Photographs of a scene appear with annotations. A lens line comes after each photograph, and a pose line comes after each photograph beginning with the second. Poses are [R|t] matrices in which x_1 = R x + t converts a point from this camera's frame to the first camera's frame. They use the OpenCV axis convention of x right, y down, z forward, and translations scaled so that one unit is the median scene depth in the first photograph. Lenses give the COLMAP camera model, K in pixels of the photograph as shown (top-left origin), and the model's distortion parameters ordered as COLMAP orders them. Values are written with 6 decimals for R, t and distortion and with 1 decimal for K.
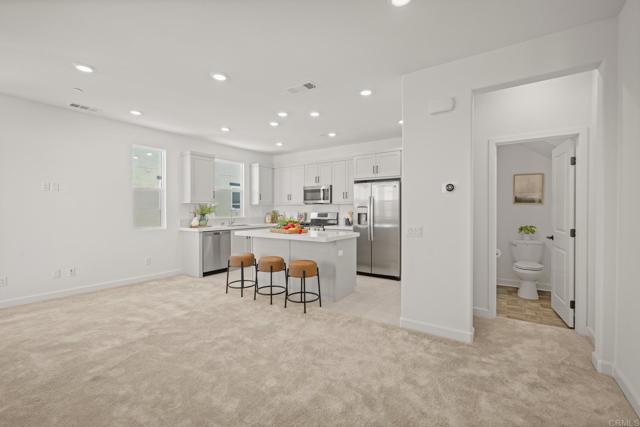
lens RADIAL K [[277.4, 0, 320.0], [0, 277.4, 213.5], [0, 0, 1]] dist [-0.000039, -0.000080]
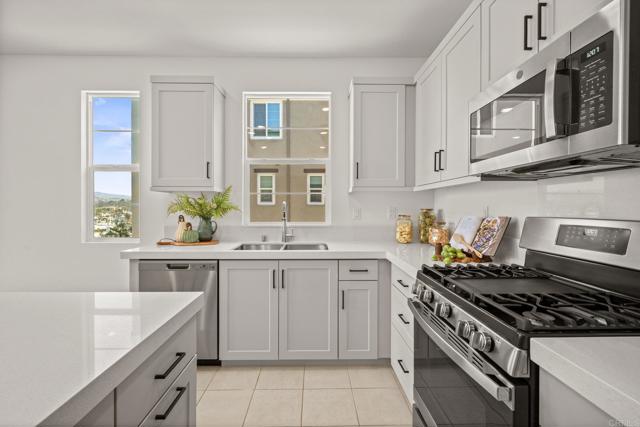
lens RADIAL K [[270.6, 0, 320.0], [0, 270.6, 213.5], [0, 0, 1]] dist [-0.000306, -0.000046]
pose [[0.571285, 0.016597, -0.820584, 0.074284], [-0.011727, 0.999859, 0.012059, -0.013540], [0.820668, 0.002734, 0.571399, 1.332118]]
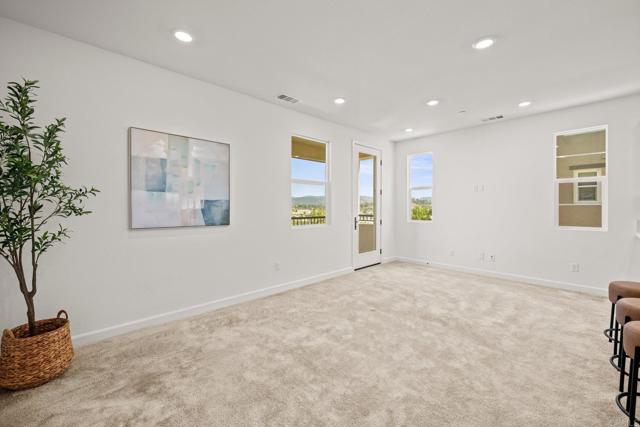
lens RADIAL K [[258.4, 0, 318.9], [0, 258.4, 208.8], [0, 0, 1]] dist [-0.000346, -0.000025]
pose [[-0.230873, 0.005032, -0.972971, 0.391635], [-0.008876, 0.999934, 0.007278, -0.002766], [0.972943, 0.010317, -0.230814, 0.555249]]
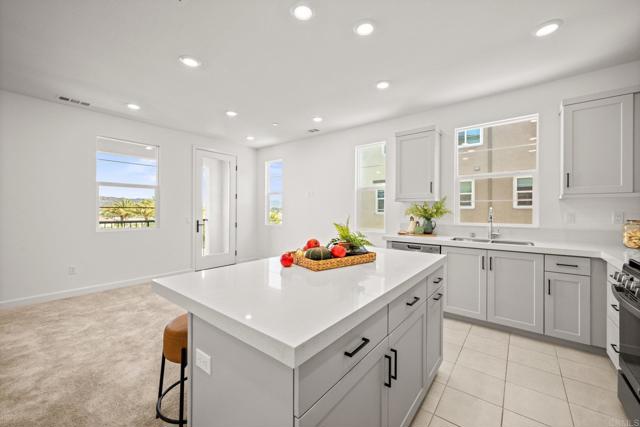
lens RADIAL K [[252.8, 0, 318.1], [0, 252.8, 210.2], [0, 0, 1]] dist [-0.000476, -0.000049]
pose [[-0.097569, -0.002052, -0.995227, 0.324976], [-0.016954, 0.999856, -0.000399, -0.014588], [0.995084, 0.016834, -0.097590, 1.176567]]
